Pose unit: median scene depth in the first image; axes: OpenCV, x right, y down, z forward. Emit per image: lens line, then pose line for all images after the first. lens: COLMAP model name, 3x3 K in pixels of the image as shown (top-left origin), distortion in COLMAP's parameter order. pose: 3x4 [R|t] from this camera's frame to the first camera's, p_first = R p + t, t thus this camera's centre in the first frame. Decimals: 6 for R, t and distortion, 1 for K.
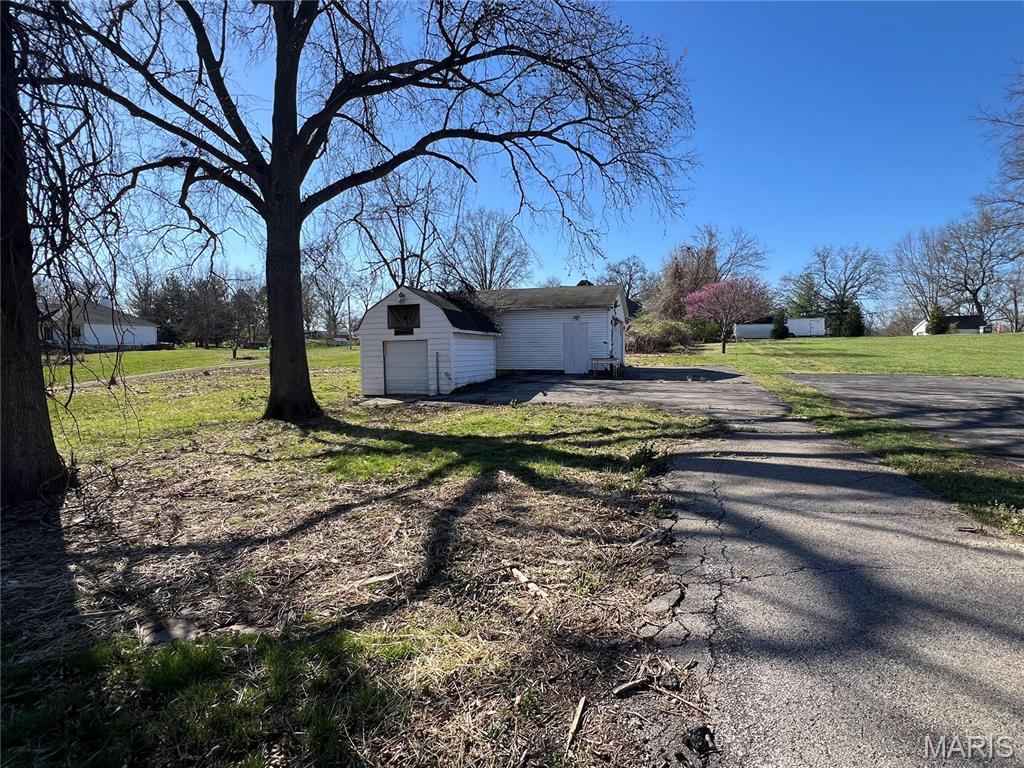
lens RADIAL K [[520.9, 0, 515.3], [0, 520.9, 381.2], [0, 0, 1]] dist [-0.003391, 0.000949]
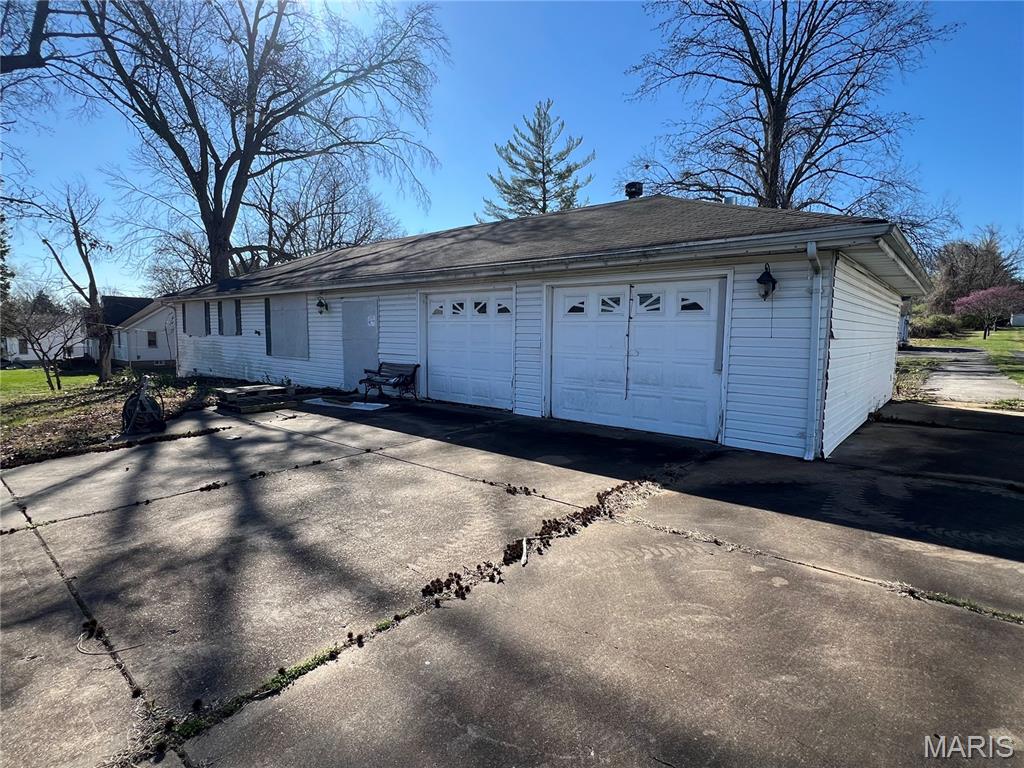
lens RADIAL K [[520.9, 0, 508.7], [0, 520.9, 388.4], [0, 0, 1]] dist [-0.003391, 0.000949]
pose [[0.920711, 0.047982, -0.387285, -0.159952], [-0.030439, 0.998219, 0.051309, 0.031782], [0.389057, -0.035453, 0.920531, -0.534929]]
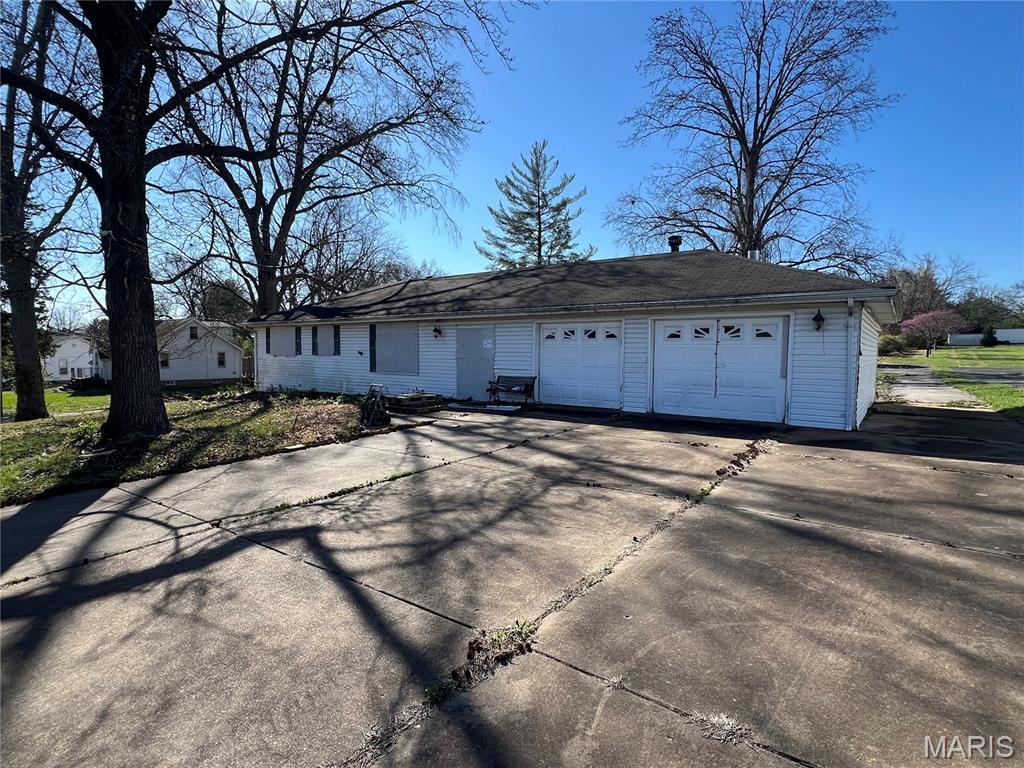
lens RADIAL K [[520.9, 0, 509.9], [0, 520.9, 388.8], [0, 0, 1]] dist [-0.003391, 0.000949]
pose [[0.945103, 0.026192, -0.325720, -0.190384], [-0.023434, 0.999649, 0.012389, 0.036248], [0.325930, -0.004076, 0.945385, -0.603623]]
